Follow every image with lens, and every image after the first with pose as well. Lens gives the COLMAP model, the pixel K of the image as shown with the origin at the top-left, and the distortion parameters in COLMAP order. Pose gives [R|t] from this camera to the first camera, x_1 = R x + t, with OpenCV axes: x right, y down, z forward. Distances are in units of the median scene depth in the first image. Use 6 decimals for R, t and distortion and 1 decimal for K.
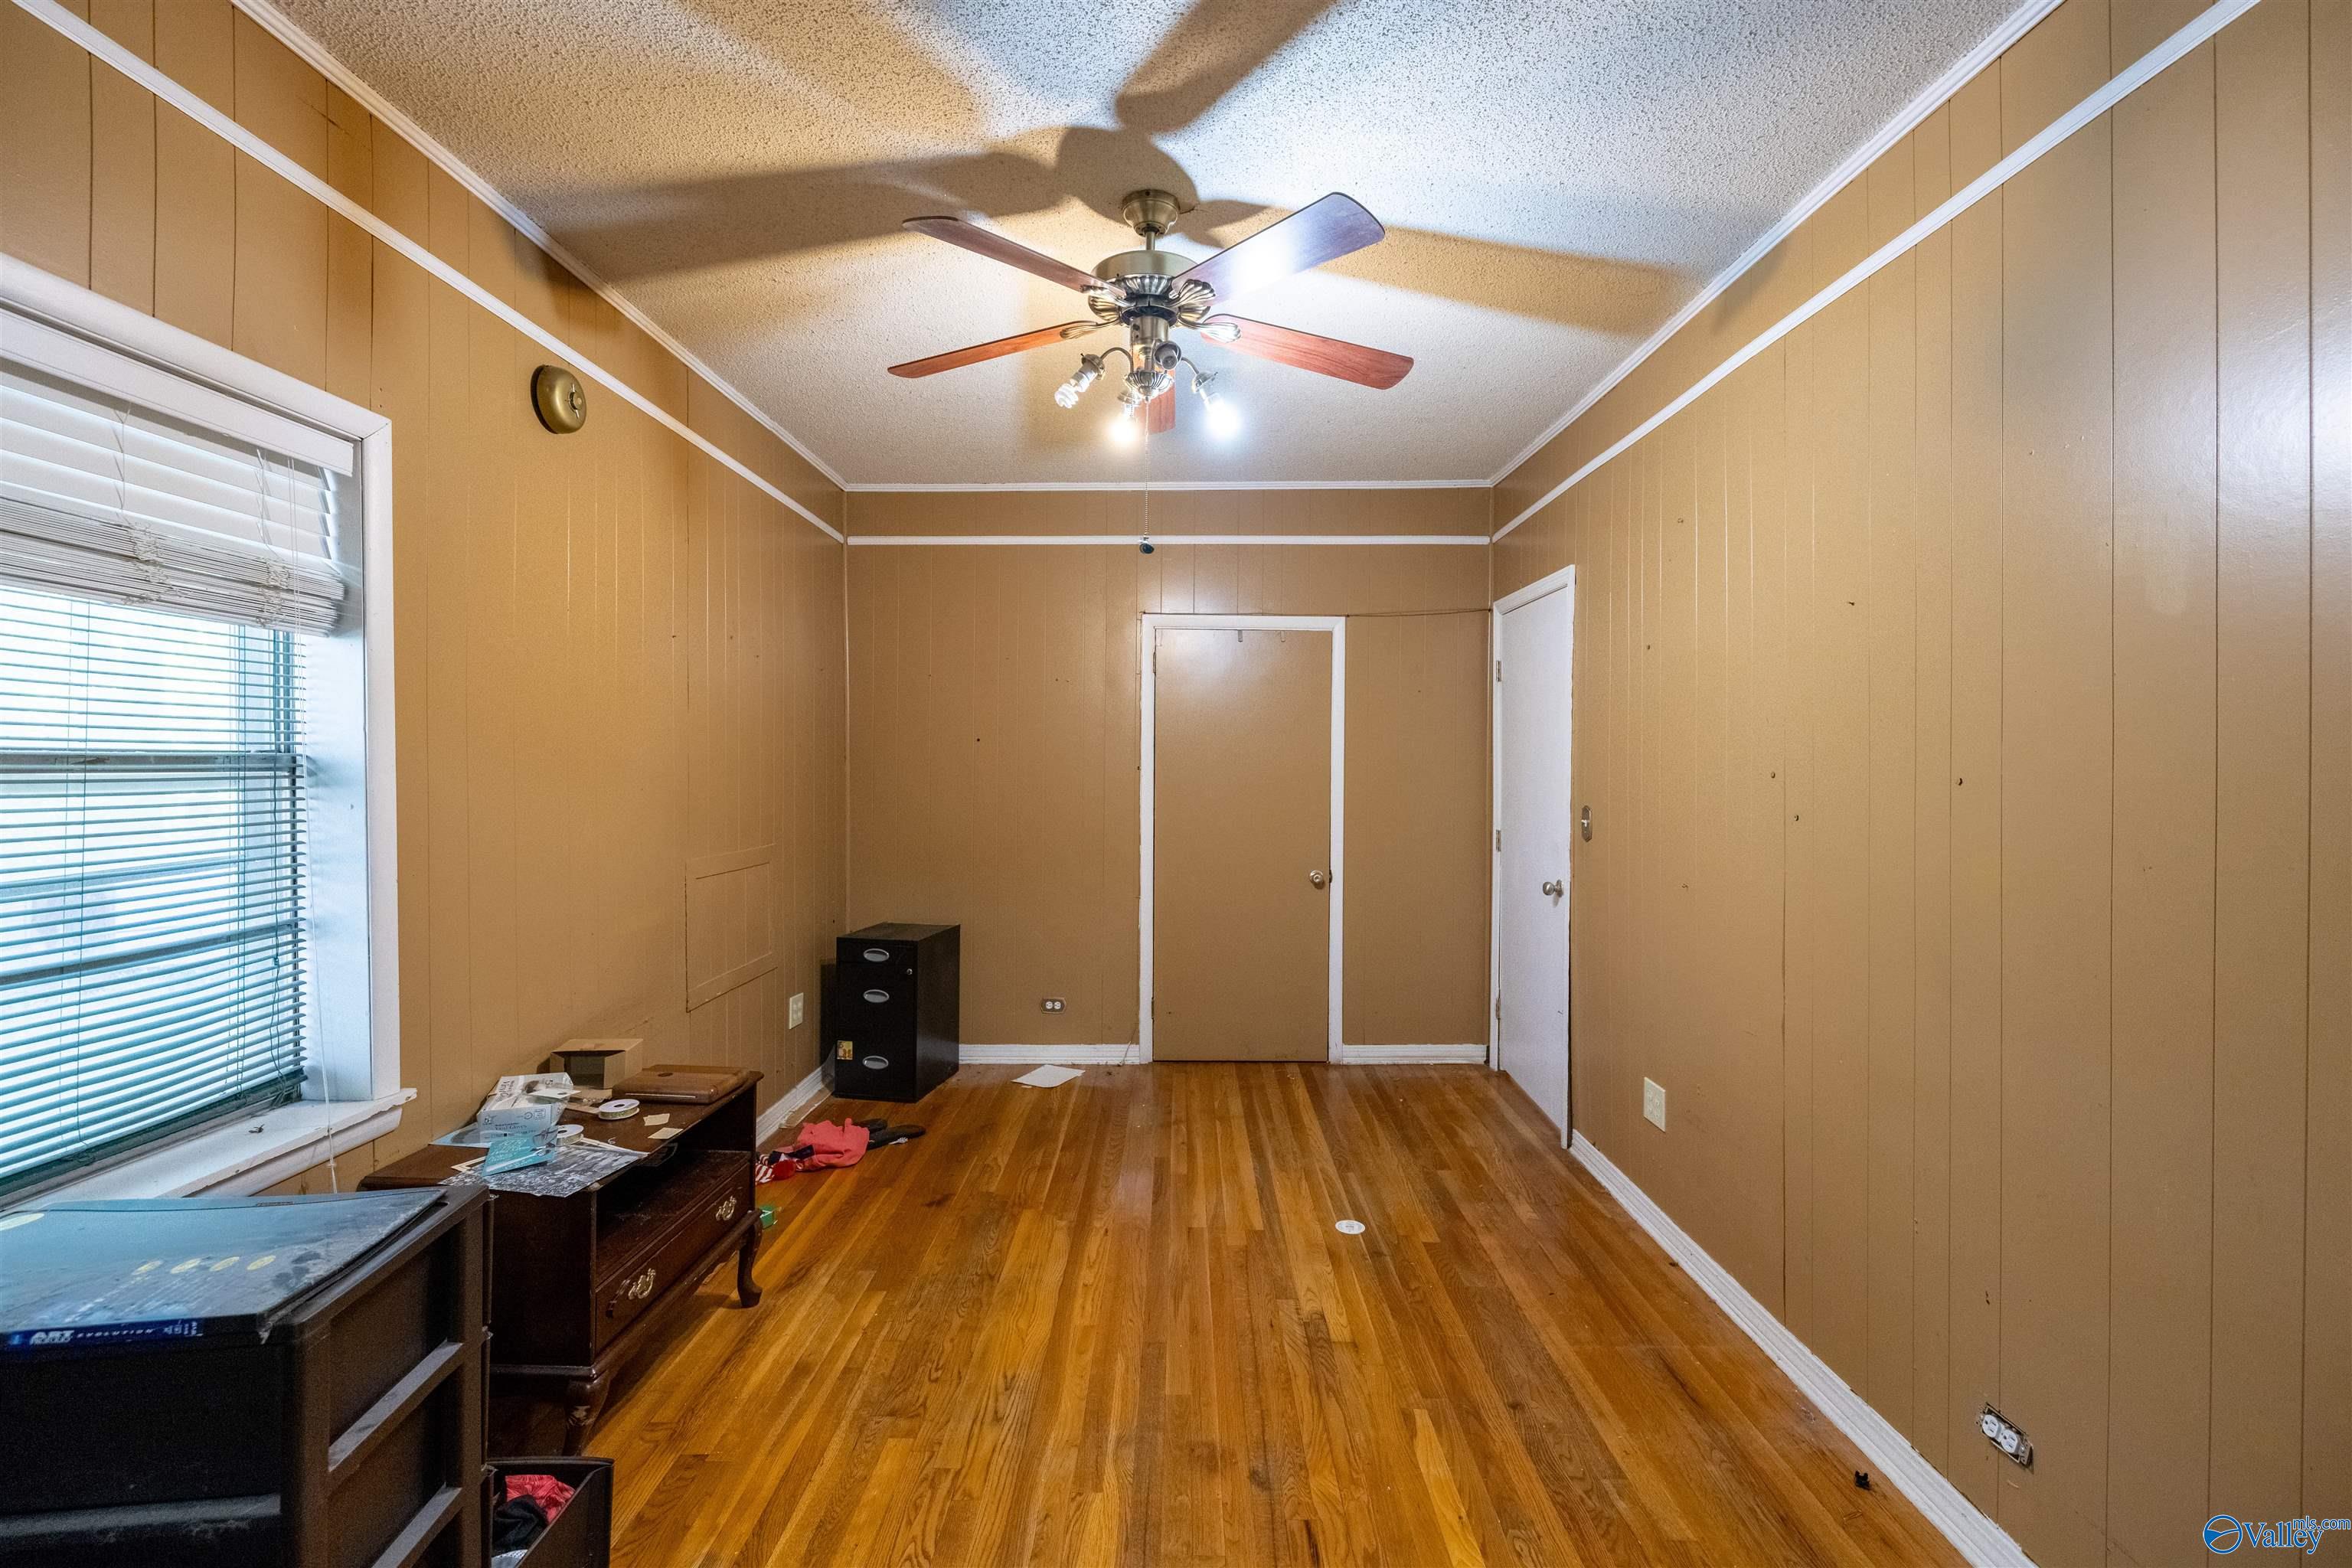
lens RADIAL K [[984.8, 0, 1170.3], [0, 984.8, 771.0], [0, 0, 1]] dist [-0.000076, 0.000777]
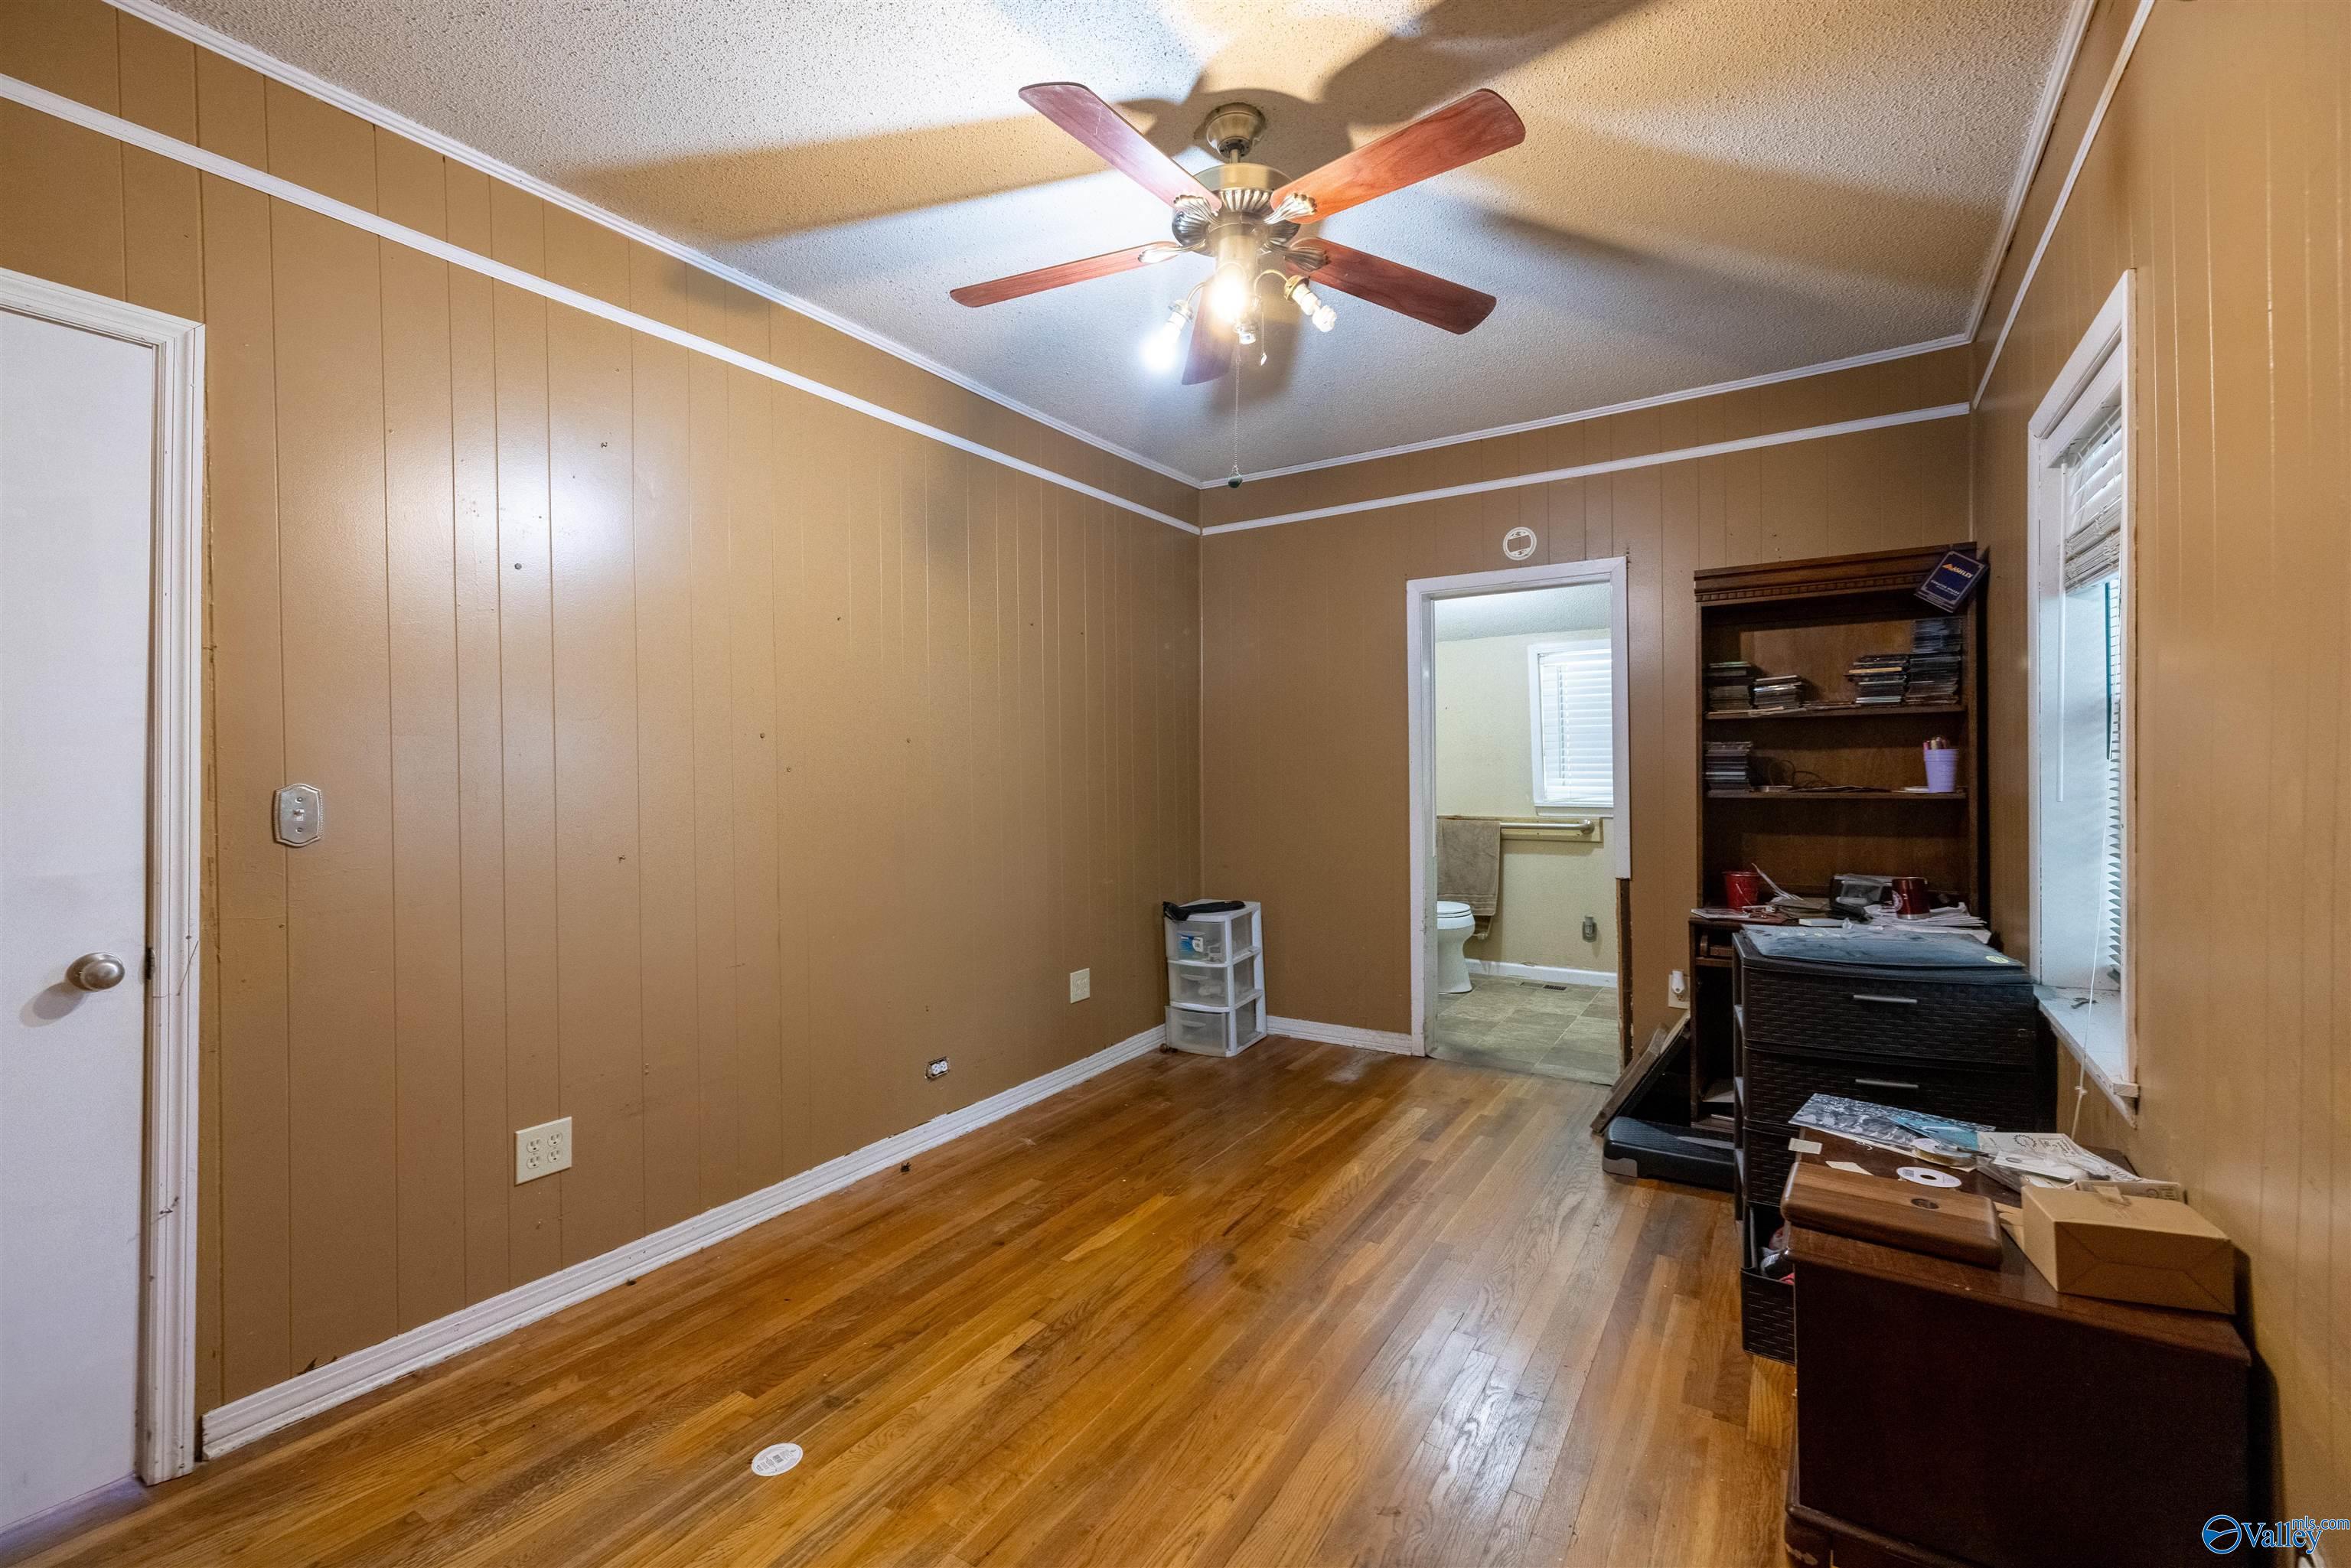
lens RADIAL K [[984.3, 0, 1169.8], [0, 984.3, 771.0], [0, 0, 1]] dist [-0.000076, 0.000777]
pose [[-0.843662, 0.003566, 0.536863, -0.499801], [0.012794, 0.999827, 0.013464, 0.039318], [-0.536722, 0.018228, -0.843562, 1.934871]]
